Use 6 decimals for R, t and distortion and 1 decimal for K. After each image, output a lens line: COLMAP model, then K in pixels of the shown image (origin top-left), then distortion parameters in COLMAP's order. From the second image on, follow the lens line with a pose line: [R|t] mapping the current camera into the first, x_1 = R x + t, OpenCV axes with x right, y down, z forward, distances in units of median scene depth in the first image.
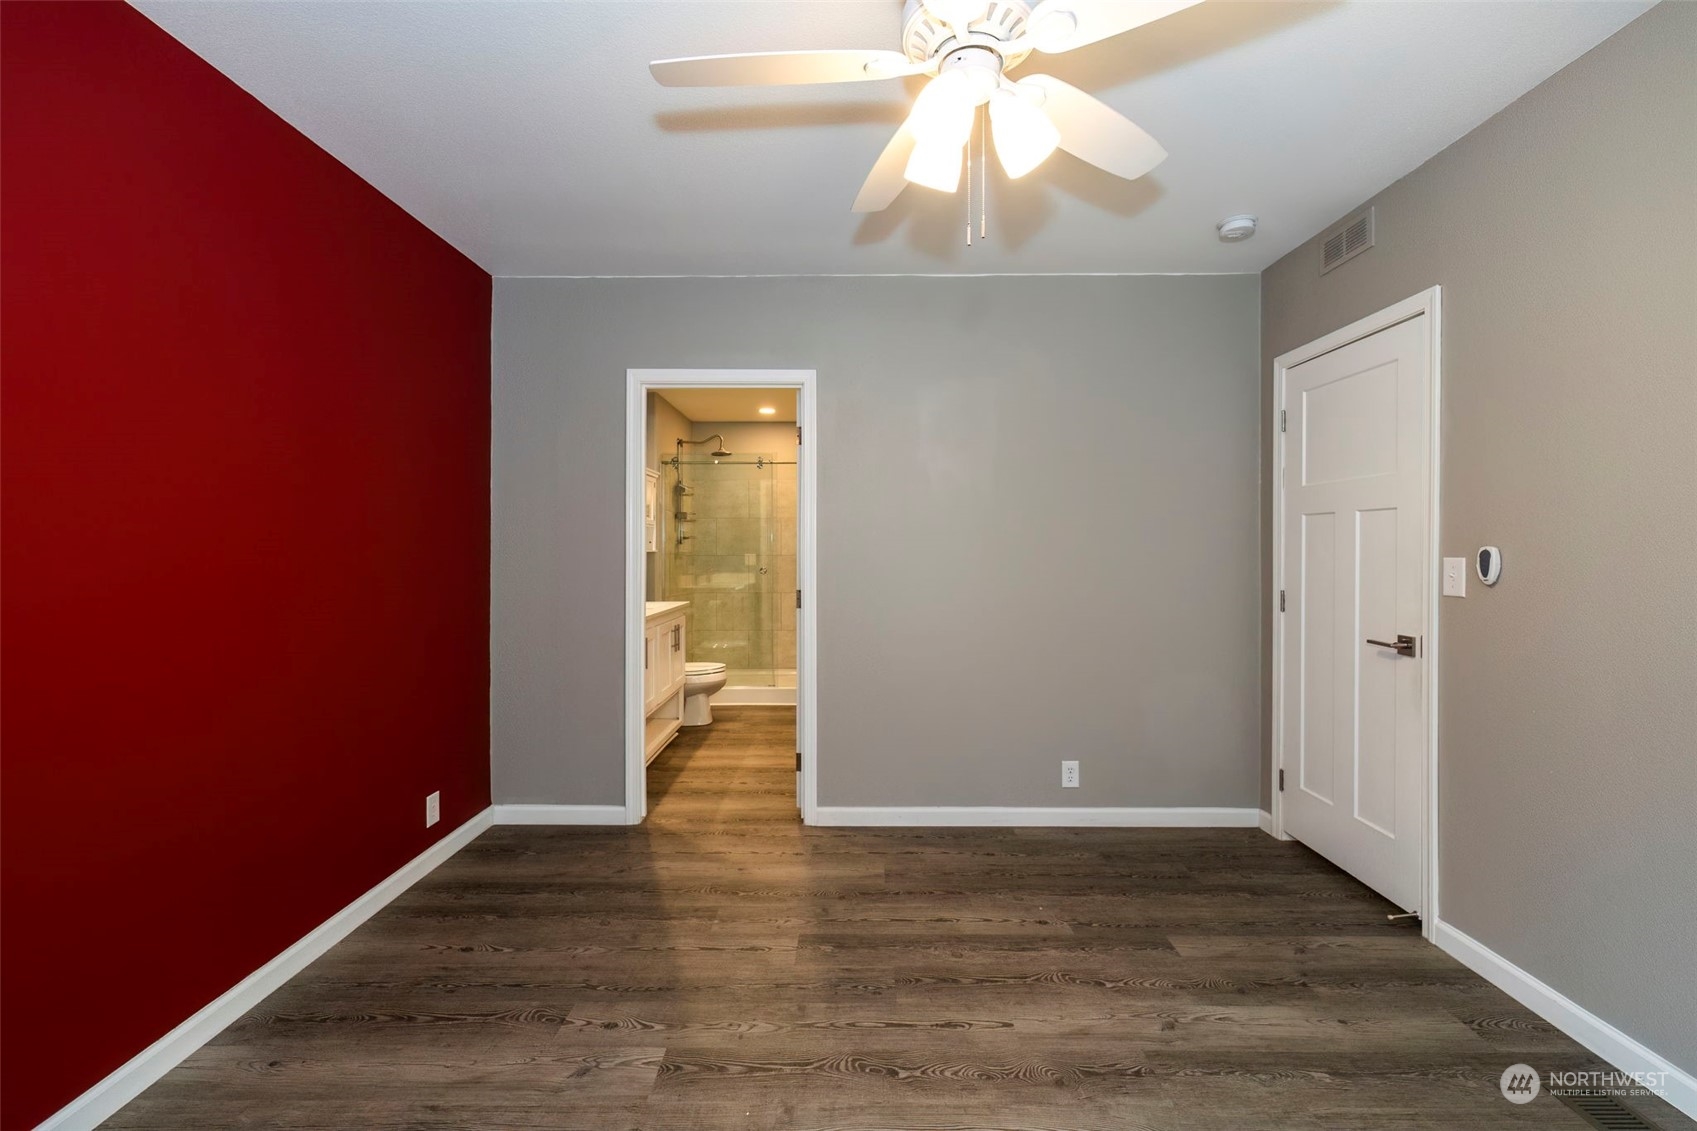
lens RADIAL K [[740.4, 0, 848.5], [0, 740.4, 565.5], [0, 0, 1]] dist [-0.000543, -0.000019]
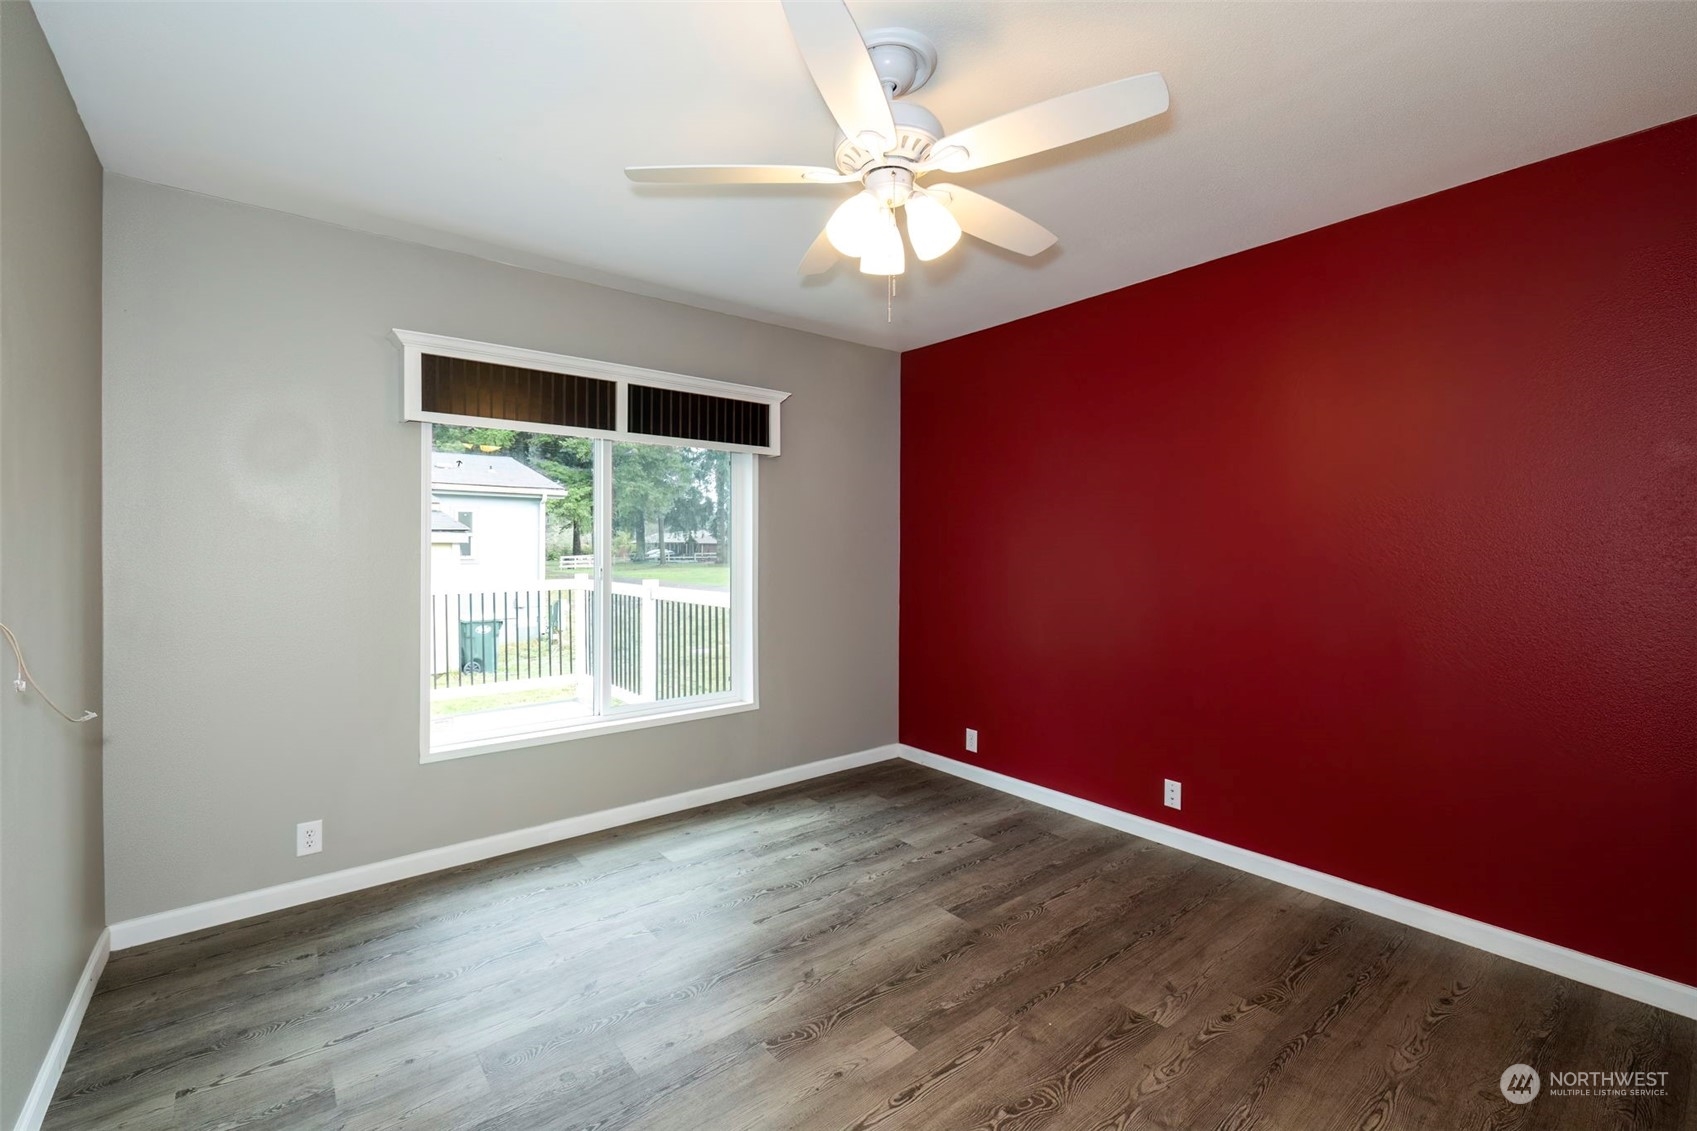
lens RADIAL K [[712.6, 0, 842.8], [0, 712.6, 545.0], [0, 0, 1]] dist [0.004493, 0.000306]
pose [[-0.781081, -0.002290, -0.624426, 0.679647], [-0.015873, 0.999743, 0.016190, -0.057804], [0.624229, 0.022557, -0.780916, 1.307244]]
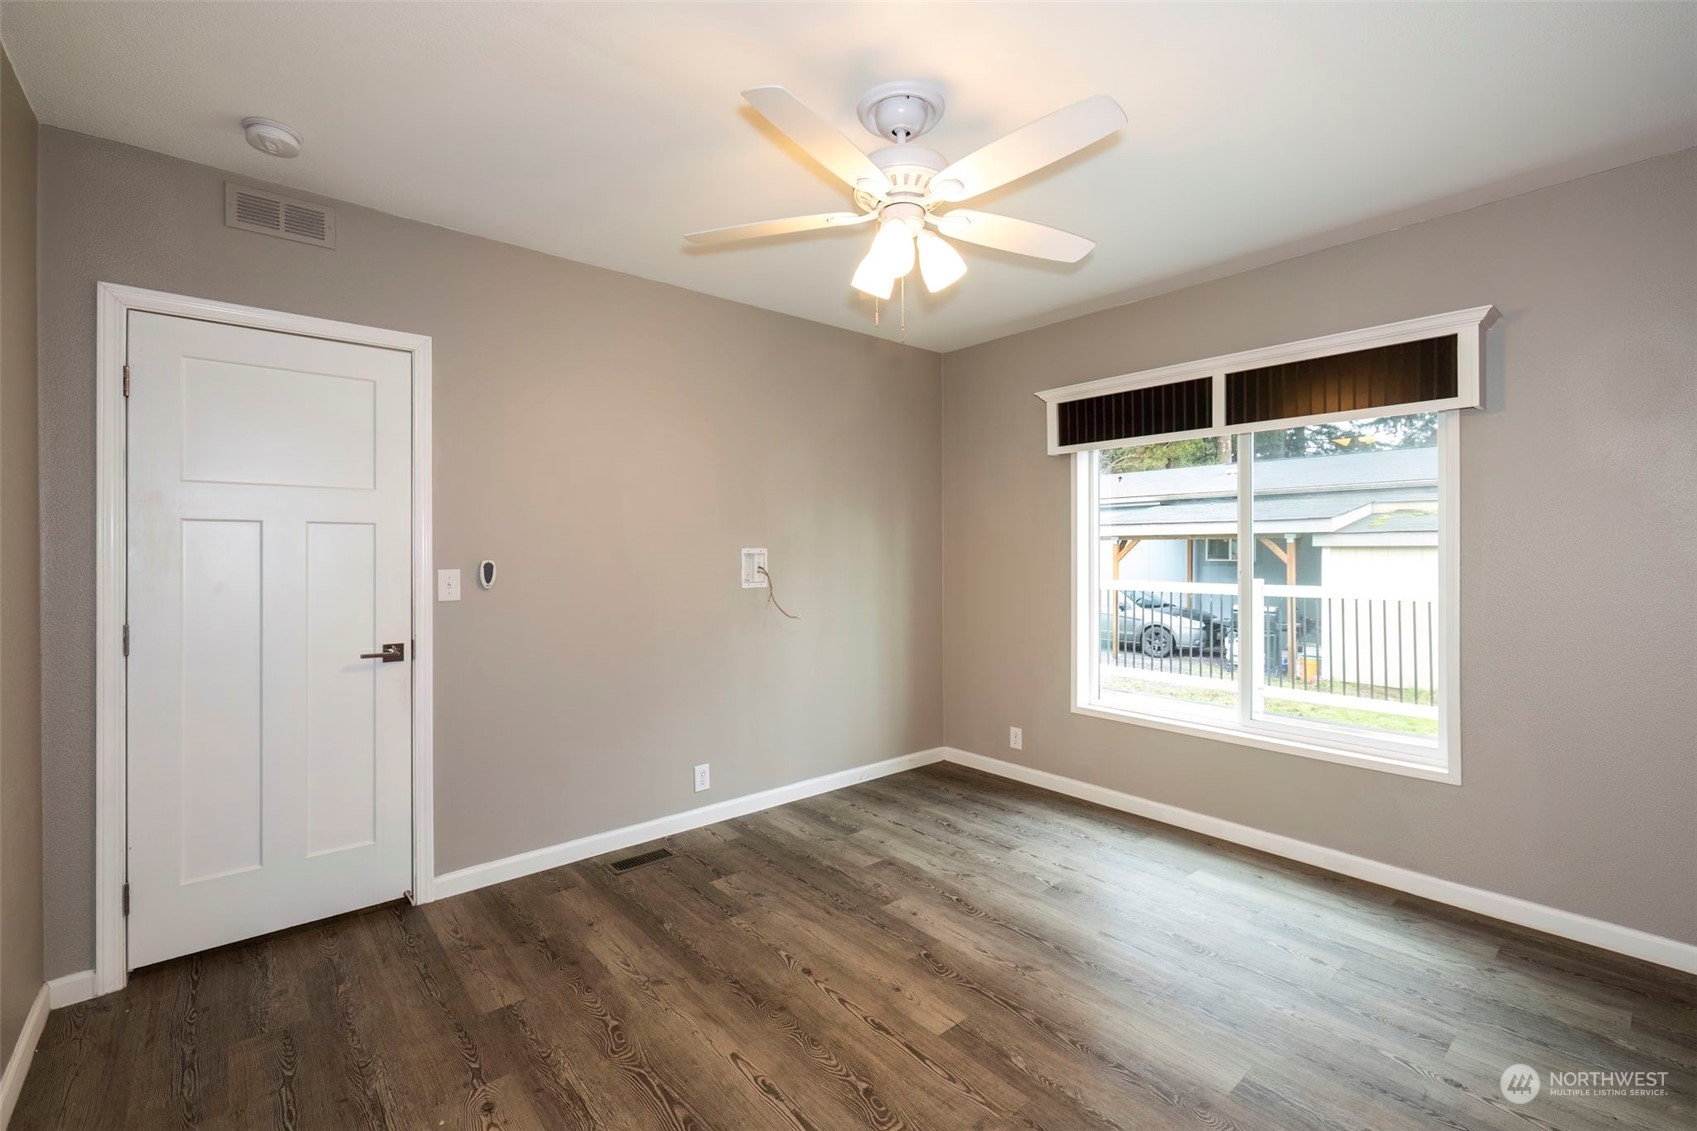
lens RADIAL K [[717.2, 0, 852.0], [0, 717.2, 558.4], [0, 0, 1]] dist [-0.000132, 0.000098]
pose [[-0.667001, -0.006495, 0.745029, -0.530905], [0.017552, 0.999548, 0.024428, -0.047803], [-0.744850, 0.029370, -0.666585, 1.357228]]
